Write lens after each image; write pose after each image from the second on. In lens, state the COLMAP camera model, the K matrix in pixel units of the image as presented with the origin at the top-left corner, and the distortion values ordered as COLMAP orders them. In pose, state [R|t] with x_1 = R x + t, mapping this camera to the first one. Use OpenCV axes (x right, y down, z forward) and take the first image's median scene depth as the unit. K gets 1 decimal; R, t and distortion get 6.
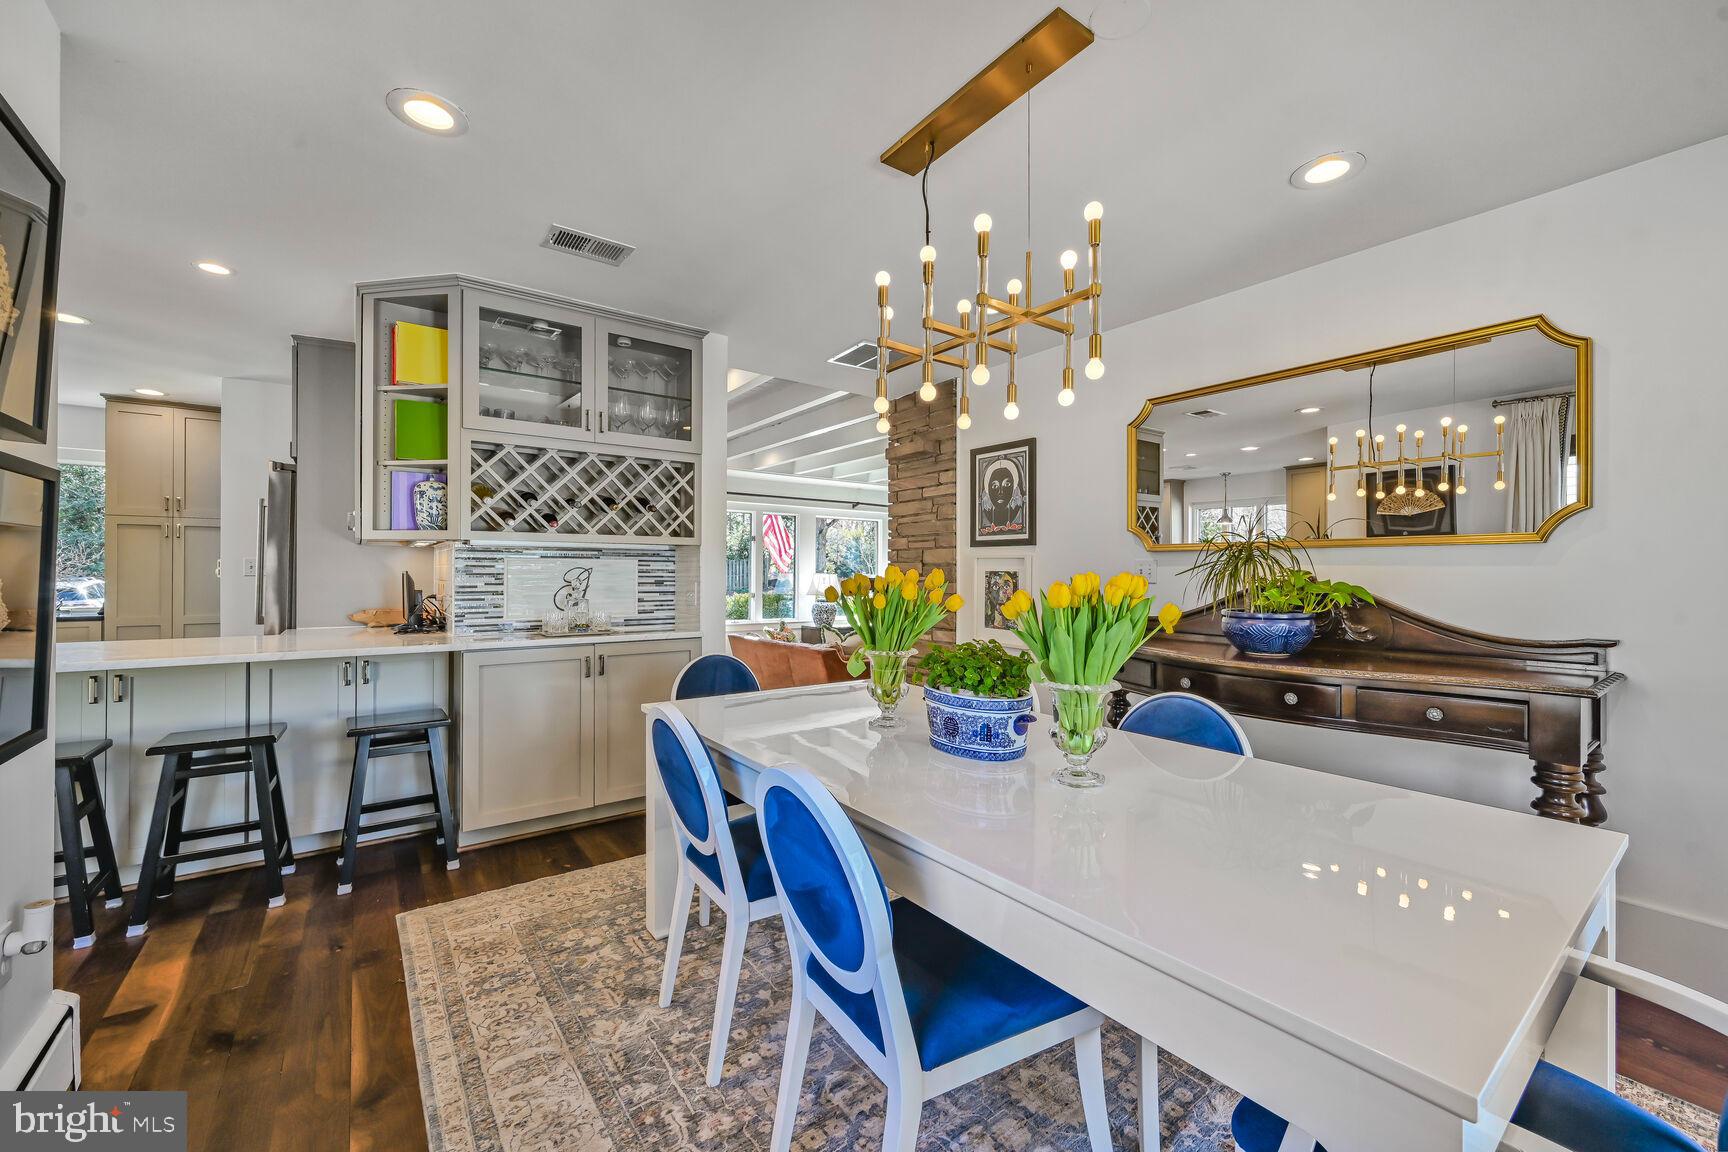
lens RADIAL K [[694.3, 0, 872.1], [0, 694.3, 568.7], [0, 0, 1]] dist [-0.001742, -0.000047]
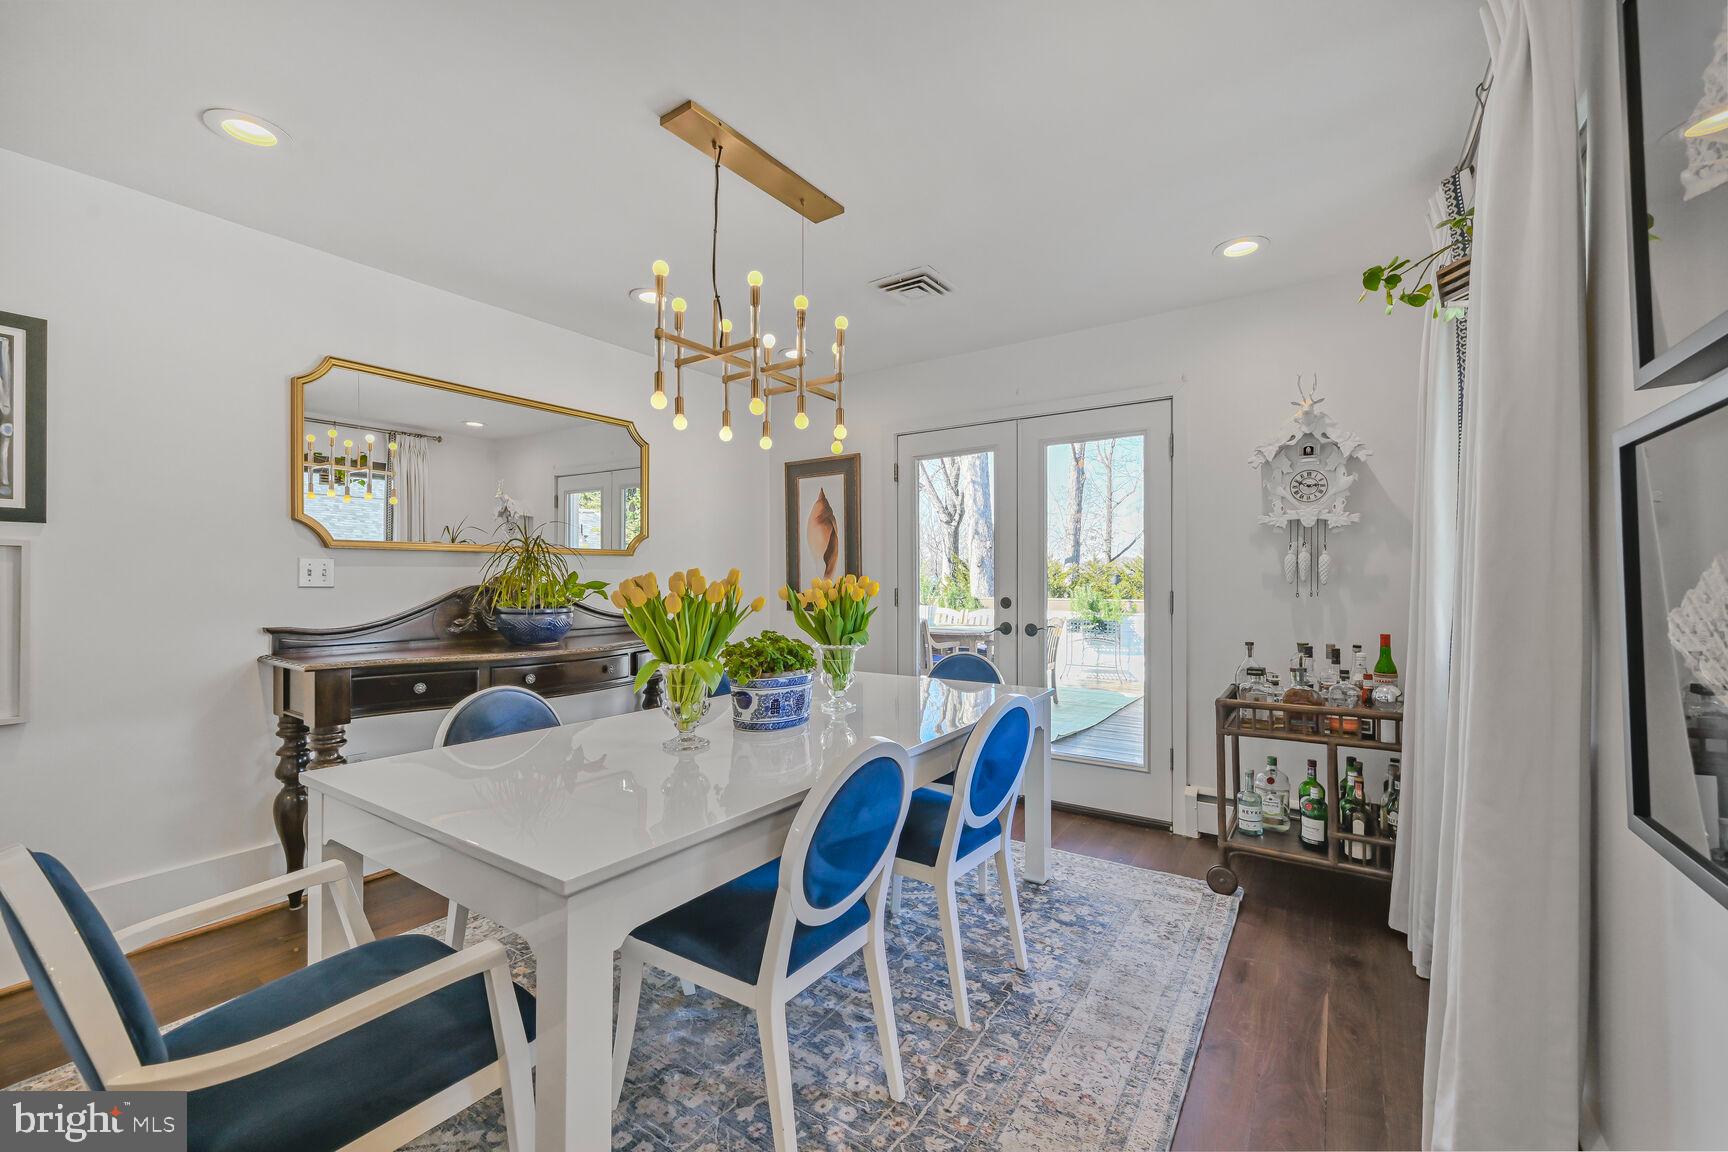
lens RADIAL K [[694.3, 0, 872.9], [0, 694.3, 577.7], [0, 0, 1]] dist [-0.001742, -0.000047]
pose [[-0.334539, -0.008864, 0.942340, -1.057143], [-0.007594, 0.999949, 0.006710, 0.000832], [-0.942351, -0.004912, -0.334589, 1.271399]]
